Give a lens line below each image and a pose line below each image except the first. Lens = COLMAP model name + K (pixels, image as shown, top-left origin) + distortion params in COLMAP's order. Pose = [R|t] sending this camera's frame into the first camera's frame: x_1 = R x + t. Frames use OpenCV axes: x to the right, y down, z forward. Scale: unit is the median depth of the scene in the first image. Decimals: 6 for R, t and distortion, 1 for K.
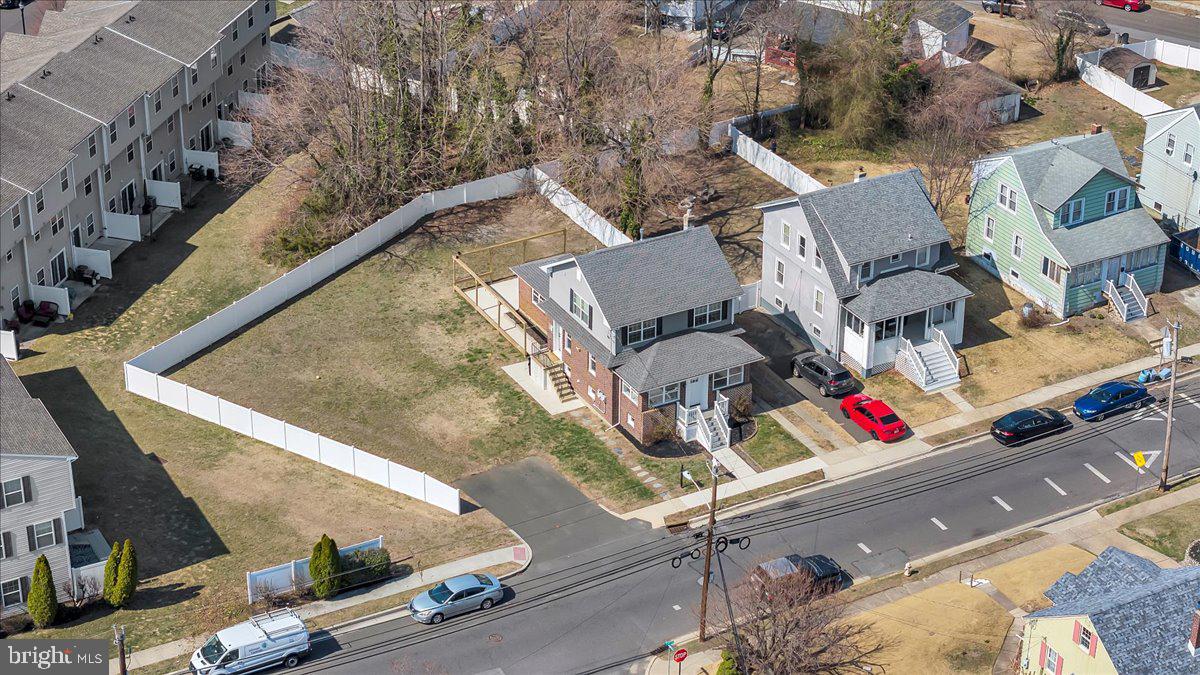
lens RADIAL K [[2245.8, 0, 594.7], [0, 2245.8, 344.0], [0, 0, 1]] dist [-0.101108, 0.000000]
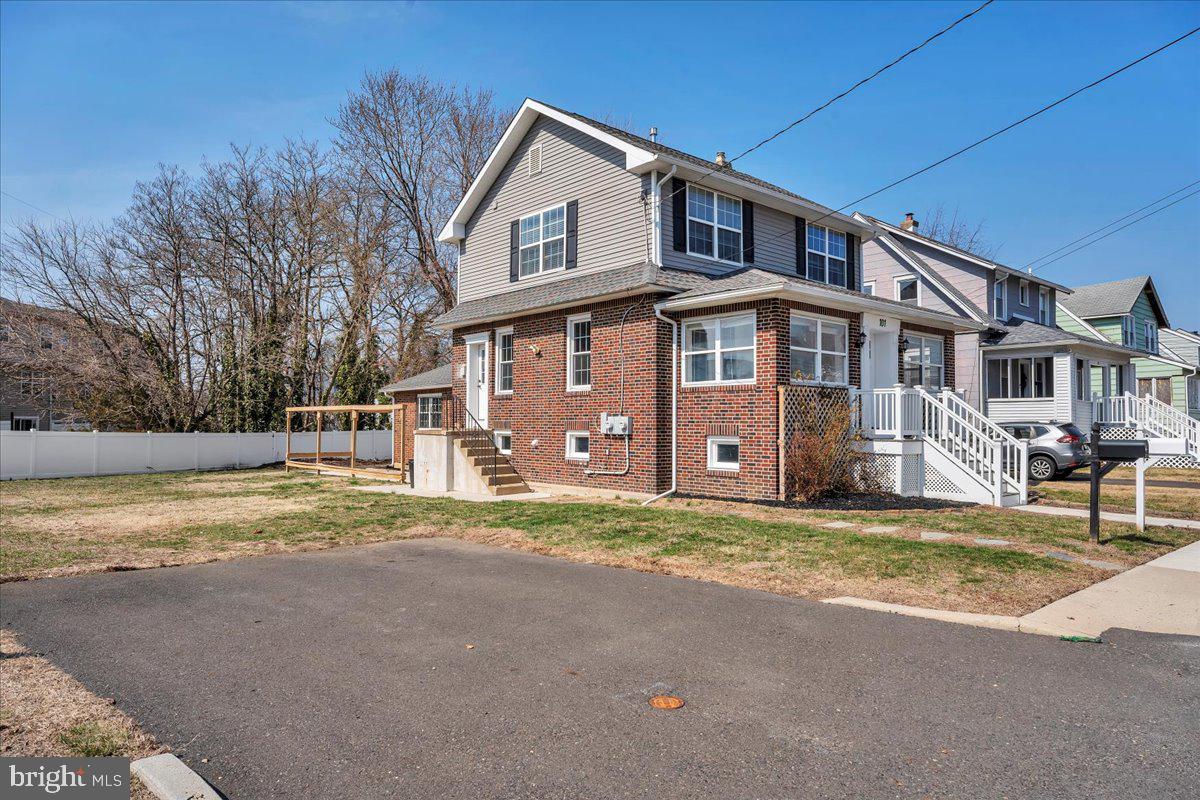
lens RADIAL K [[746.1, 0, 598.3], [0, 746.1, 402.9], [0, 0, 1]] dist [0.003849, -0.002330]
pose [[0.977984, -0.002836, 0.208660, -0.024668], [0.109318, 0.858689, -0.500702, 0.080333], [-0.177754, 0.512489, 0.840094, 0.899662]]
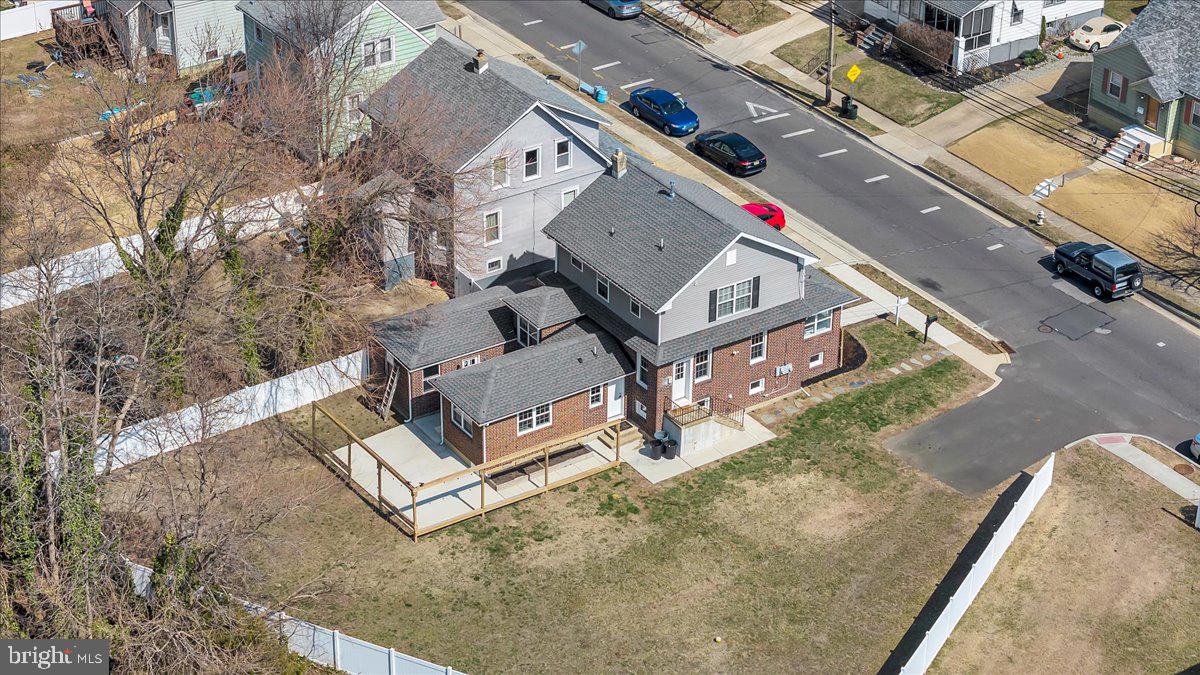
lens RADIAL K [[2409.0, 0, 596.1], [0, 2409.0, 339.1], [0, 0, 1]] dist [-0.112708, 0.000000]
pose [[-0.083620, -0.505185, 0.858950, -0.690564], [0.475559, 0.737249, 0.479904, -0.408122], [-0.875701, 0.448611, 0.178596, 0.906626]]
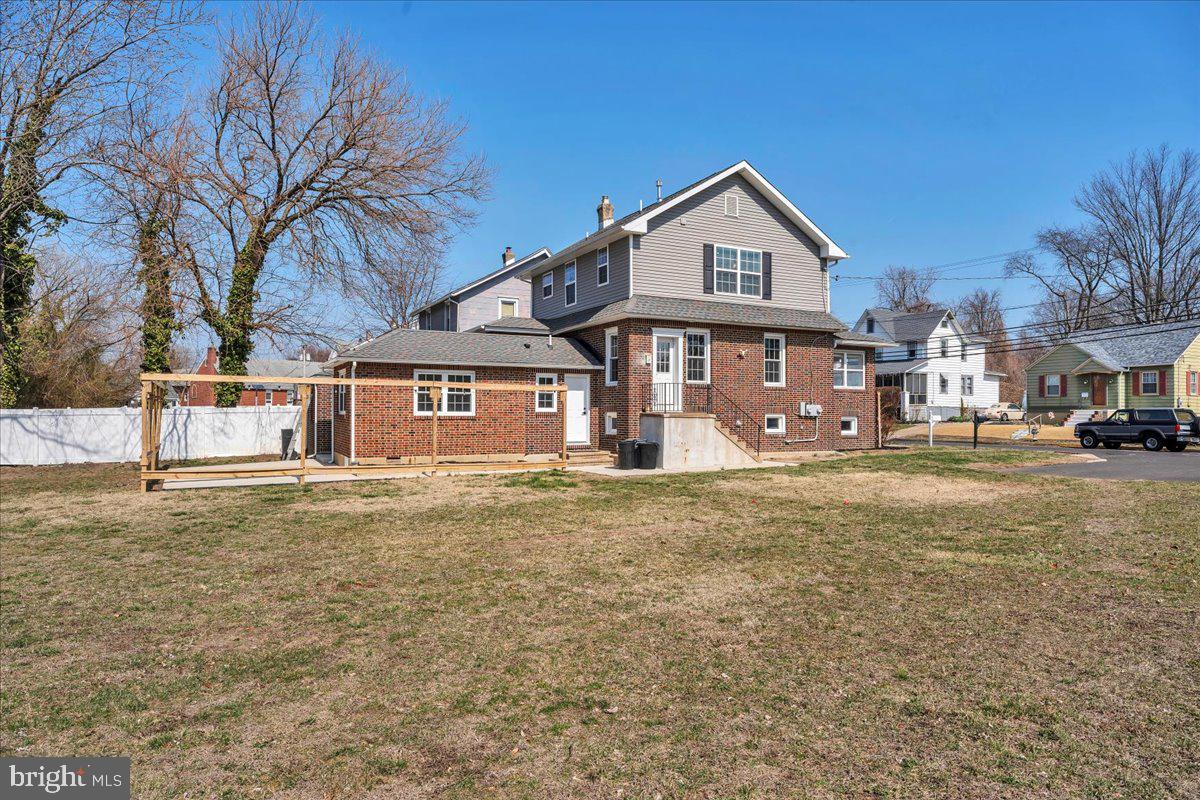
lens RADIAL K [[746.1, 0, 596.1], [0, 746.1, 403.5], [0, 0, 1]] dist [0.003849, -0.002330]
pose [[0.045916, 0.004254, 0.998936, -0.190055], [0.484429, 0.874444, -0.025990, 0.000572], [-0.873625, 0.485107, 0.038090, 1.041566]]
